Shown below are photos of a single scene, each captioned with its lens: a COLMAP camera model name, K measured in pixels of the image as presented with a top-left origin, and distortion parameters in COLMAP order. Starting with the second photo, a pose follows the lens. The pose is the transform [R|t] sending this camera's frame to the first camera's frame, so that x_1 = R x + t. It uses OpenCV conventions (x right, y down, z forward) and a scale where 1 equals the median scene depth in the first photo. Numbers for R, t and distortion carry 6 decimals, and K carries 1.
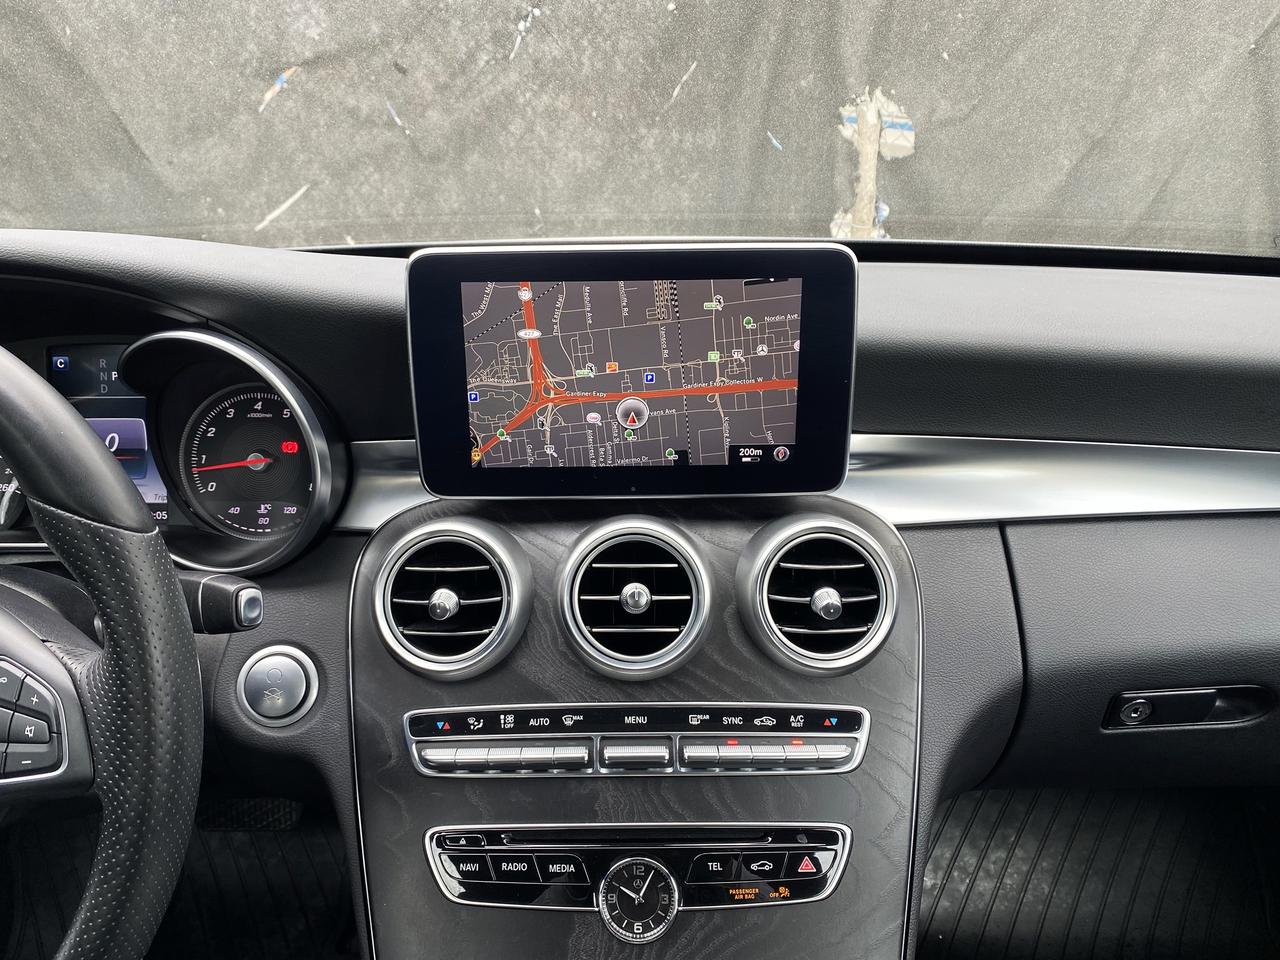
lens RADIAL K [[974.3, 0, 631.2], [0, 974.3, 476.1], [0, 0, 1]] dist [0.069103, -0.129656]
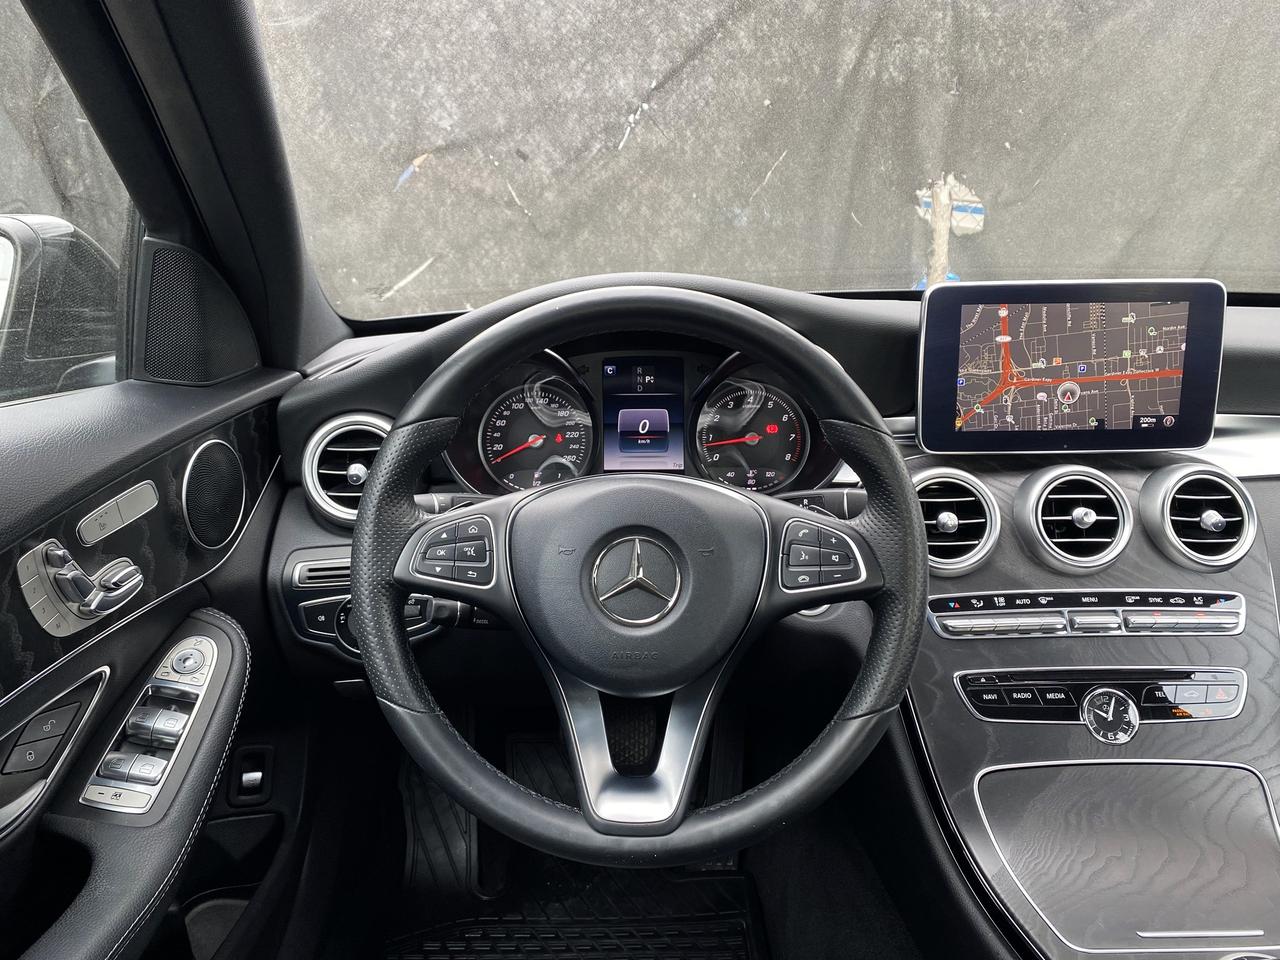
lens RADIAL K [[989.3, 0, 626.6], [0, 989.3, 473.1], [0, 0, 1]] dist [0.013642, -0.000465]
pose [[0.999897, -0.001922, 0.014253, -0.687278], [0.003054, 0.996804, -0.079824, 0.172702], [-0.014054, 0.079859, 0.996707, -0.465104]]
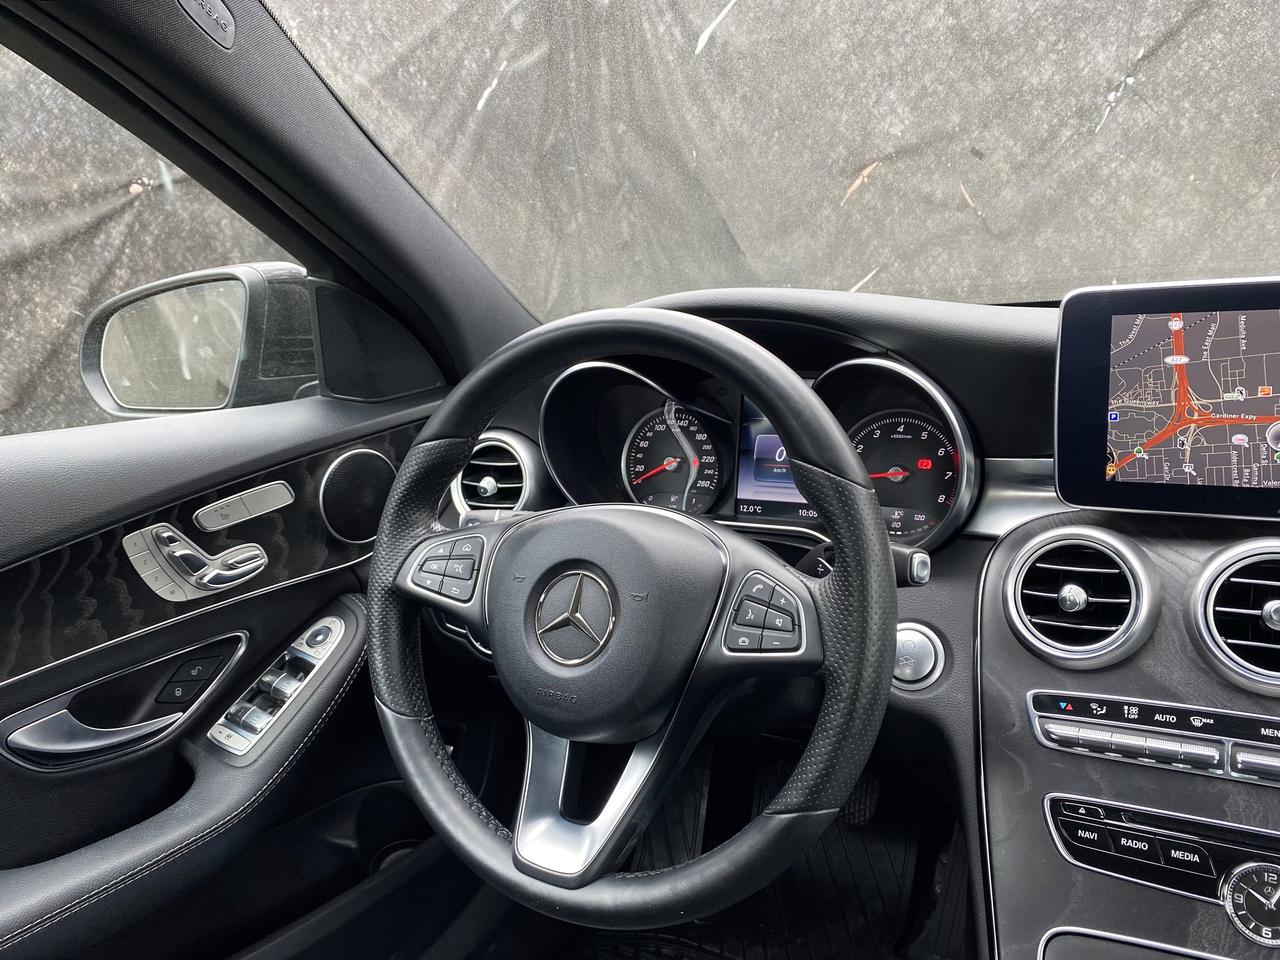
lens RADIAL K [[989.3, 0, 626.6], [0, 989.3, 473.1], [0, 0, 1]] dist [0.013642, -0.000465]
pose [[0.864535, 0.055355, -0.499515, -0.073207], [-0.099742, 0.993043, -0.062582, 0.109831], [0.492575, 0.103927, 0.864042, -0.247743]]
